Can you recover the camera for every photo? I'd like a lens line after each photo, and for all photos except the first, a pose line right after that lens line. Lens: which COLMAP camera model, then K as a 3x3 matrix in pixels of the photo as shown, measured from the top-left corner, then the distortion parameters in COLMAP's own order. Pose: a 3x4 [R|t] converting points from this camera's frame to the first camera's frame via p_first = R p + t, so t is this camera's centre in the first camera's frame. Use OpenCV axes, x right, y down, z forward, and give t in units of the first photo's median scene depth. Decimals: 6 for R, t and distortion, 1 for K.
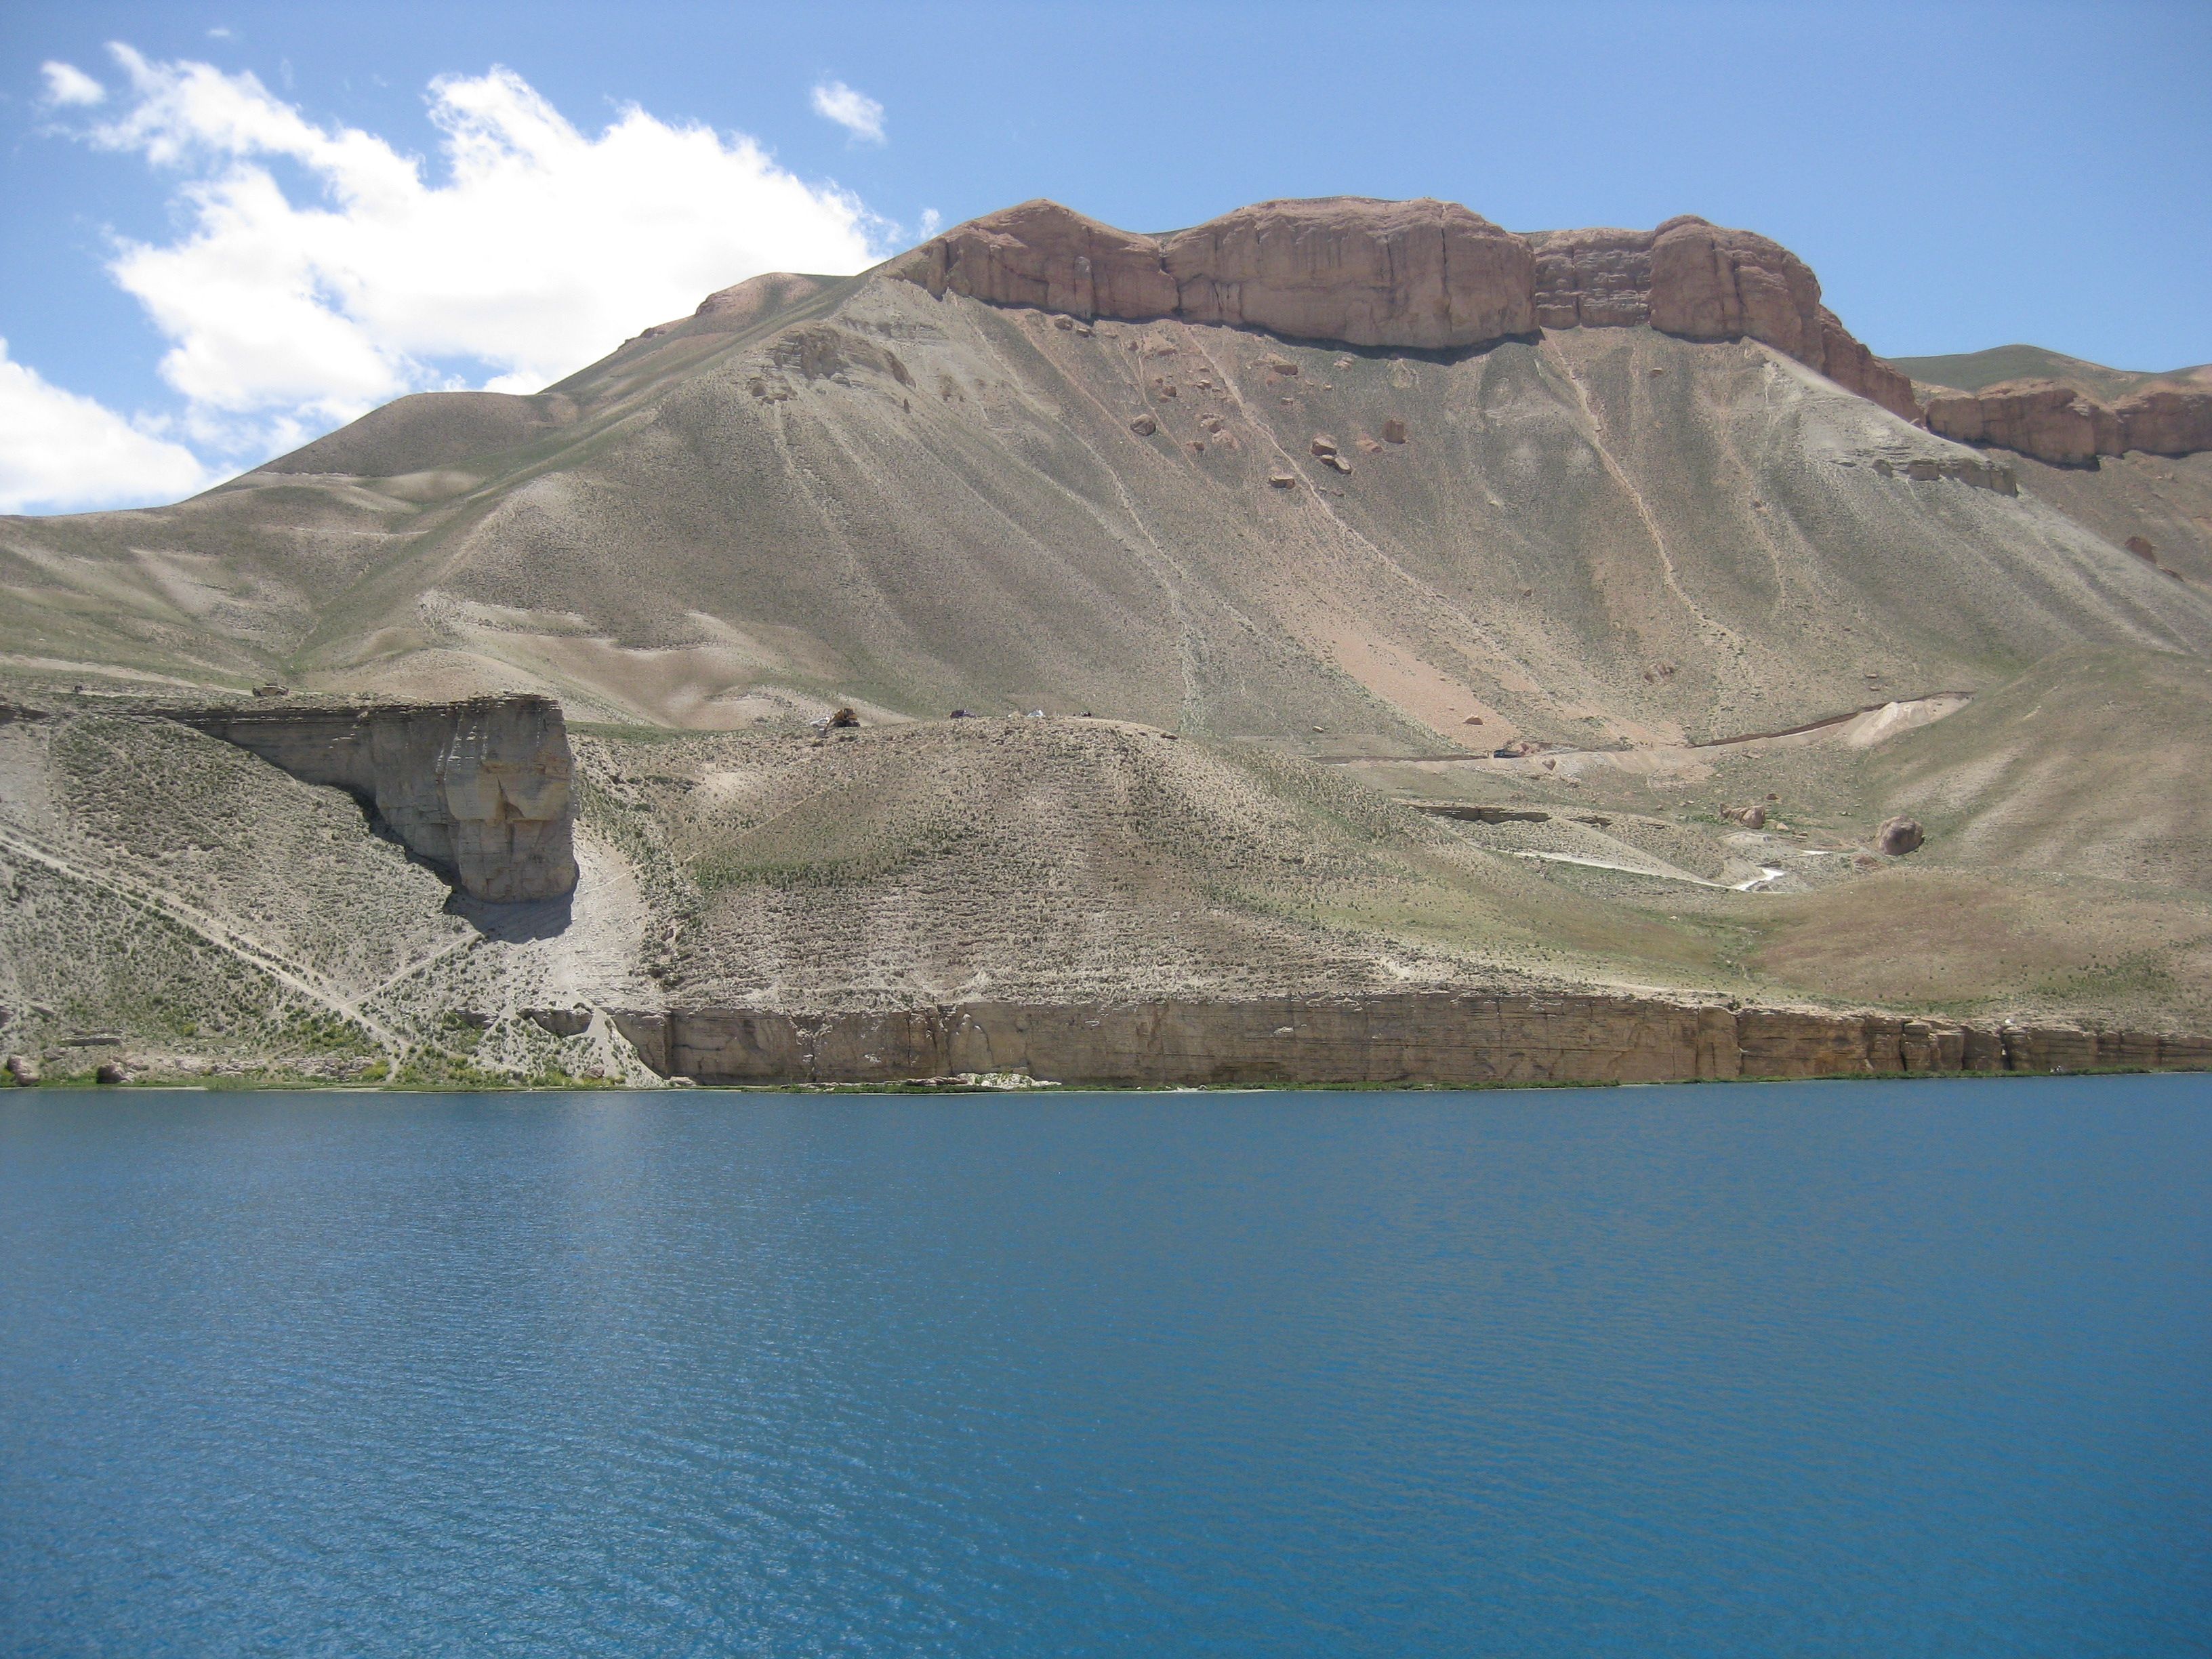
lens RADIAL K [[1740.3, 0, 1106.0], [0, 1740.3, 829.5], [0, 0, 1]] dist [-0.124250, 0.062608]
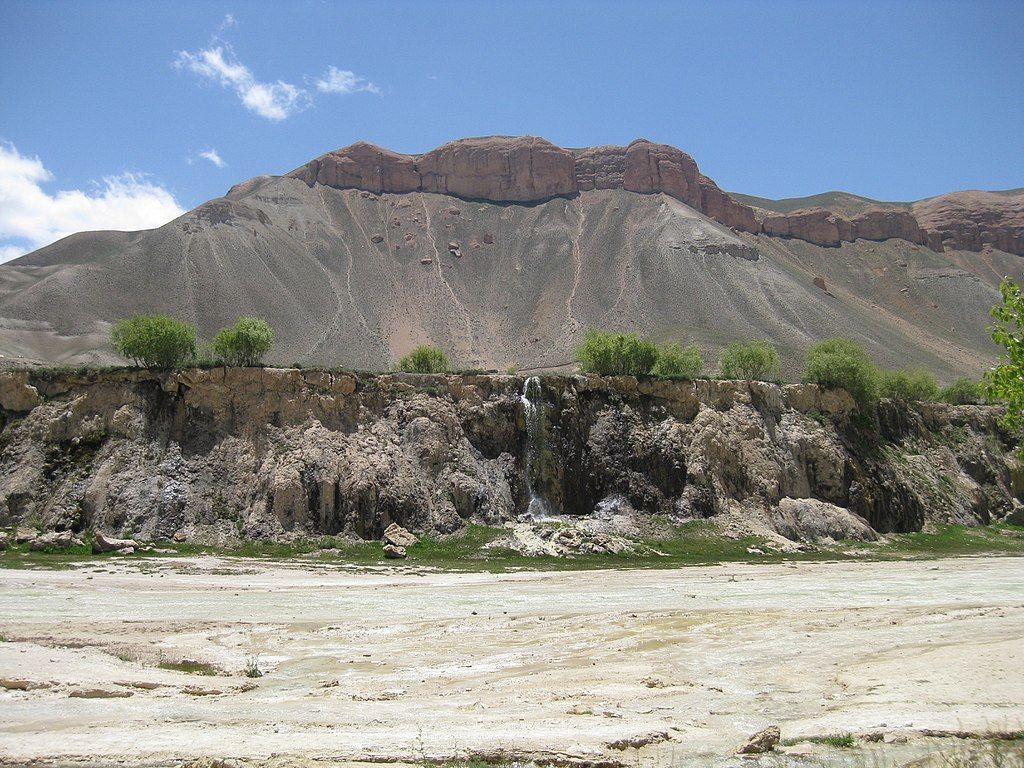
lens RADIAL K [[805.7, 0, 512.0], [0, 805.7, 384.0], [0, 0, 1]] dist [-0.124250, 0.062608]
pose [[0.998048, -0.004066, -0.062320, 0.243264], [0.001166, 0.998917, -0.046512, 0.009907], [0.062442, 0.046349, 0.996972, -0.043568]]
